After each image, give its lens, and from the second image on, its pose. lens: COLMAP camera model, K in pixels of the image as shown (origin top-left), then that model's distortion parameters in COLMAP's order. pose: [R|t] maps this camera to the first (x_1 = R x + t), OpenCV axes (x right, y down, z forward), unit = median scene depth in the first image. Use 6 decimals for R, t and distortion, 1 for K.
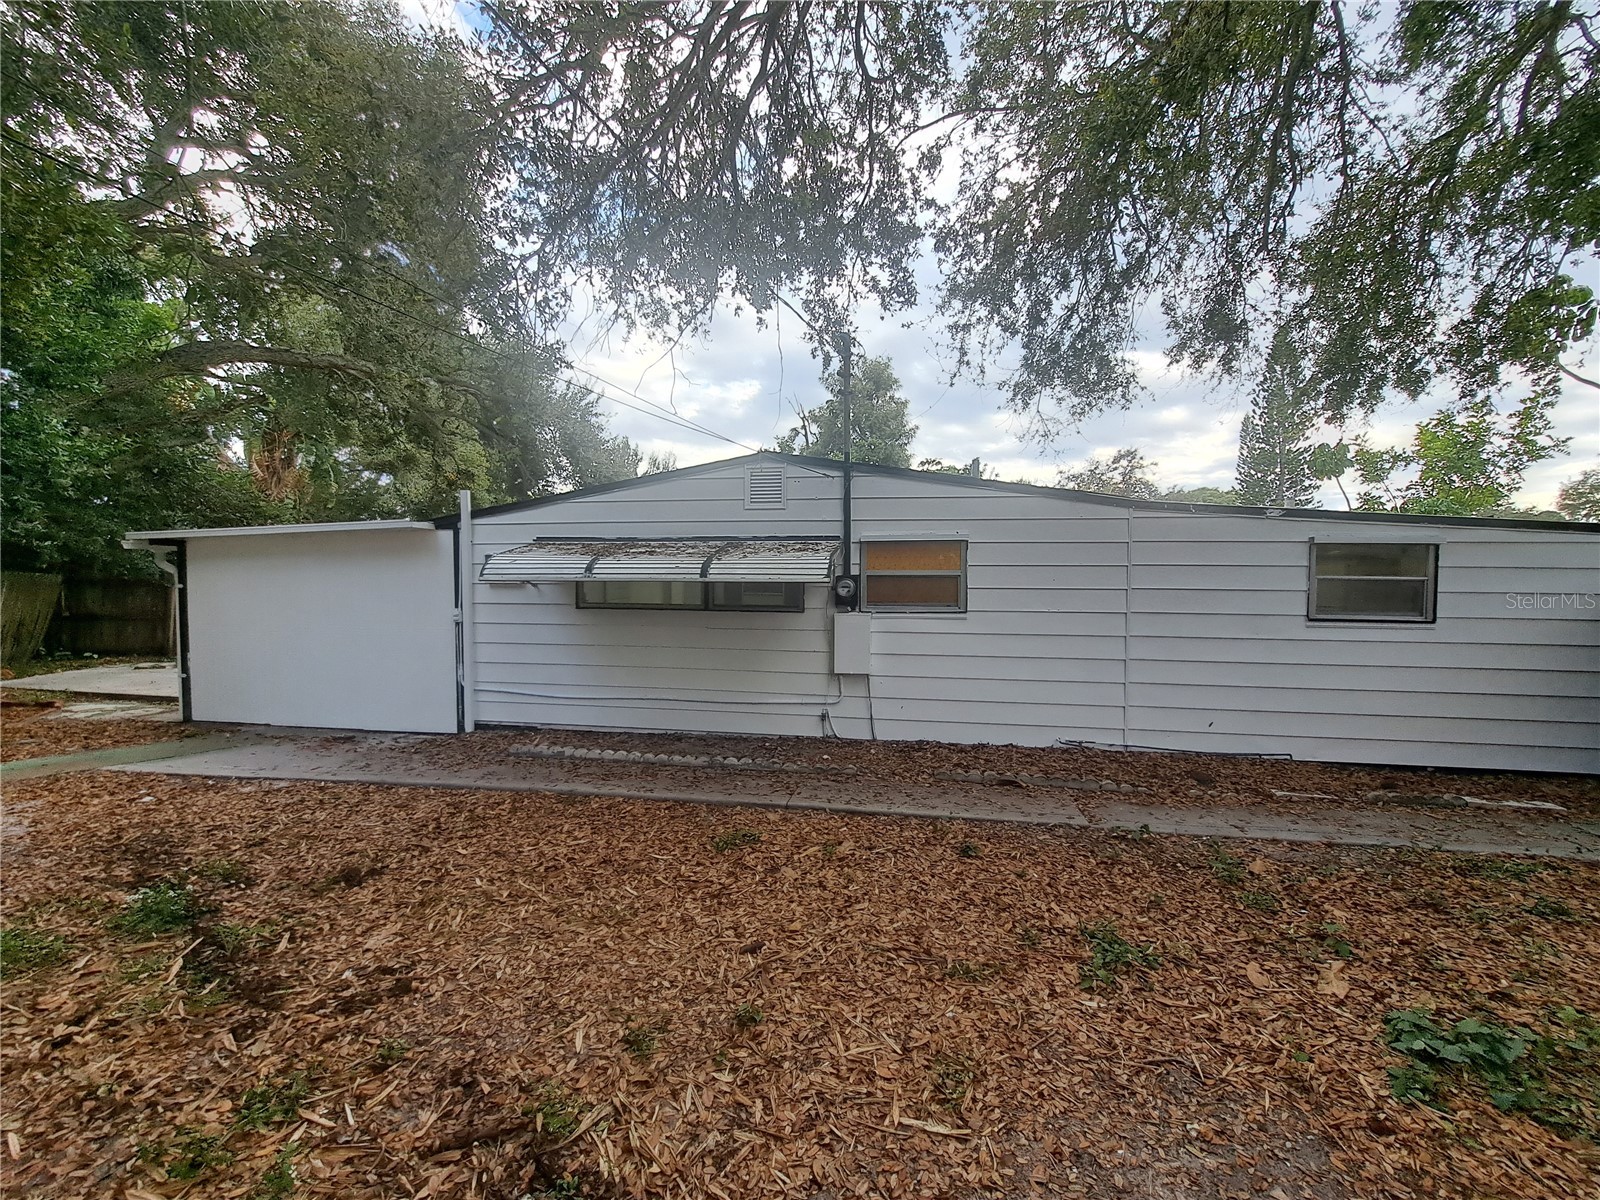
lens RADIAL K [[642.3, 0, 800.0], [0, 642.3, 600.0], [0, 0, 1]] dist [-0.013361, -0.000201]
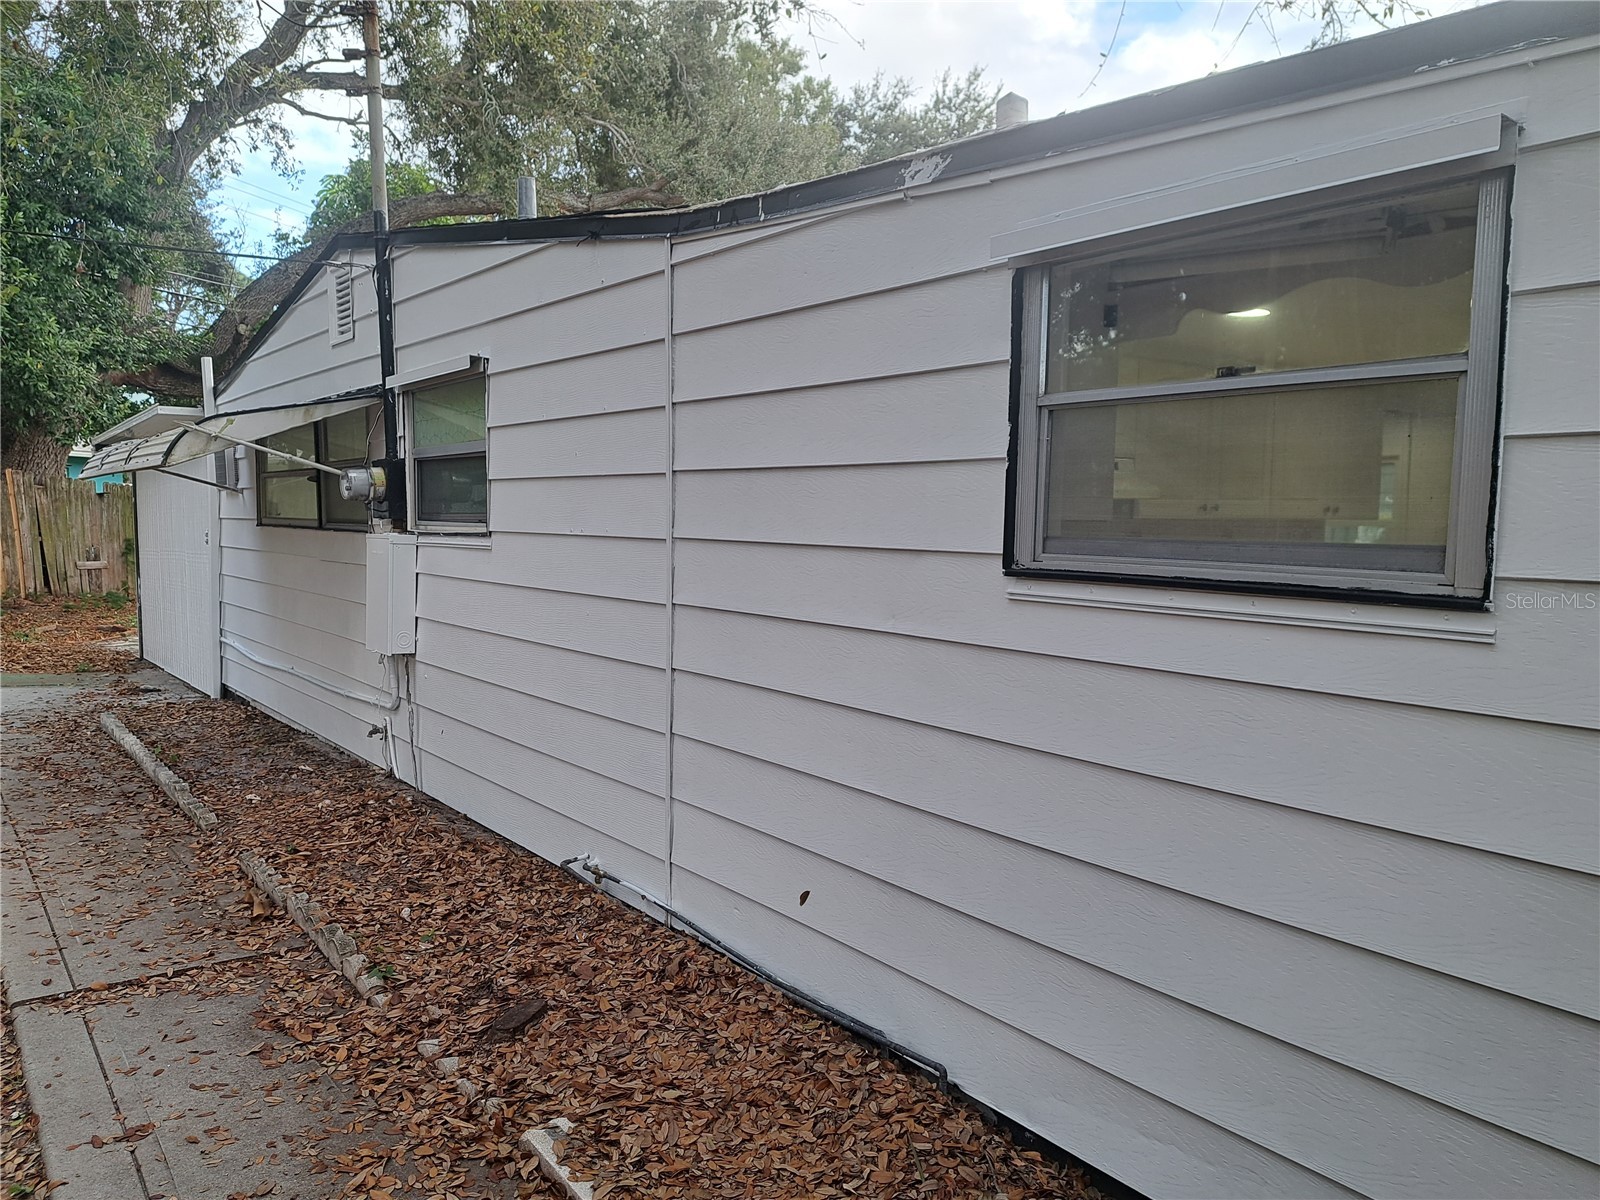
lens RADIAL K [[1151.0, 0, 804.4], [0, 1151.0, 588.0], [0, 0, 1]] dist [0.093215, -0.094390]
pose [[0.744605, 0.049469, -0.665670, 0.970537], [-0.040146, 0.998764, 0.029317, 0.025226], [0.666297, 0.004895, 0.745670, 0.552275]]
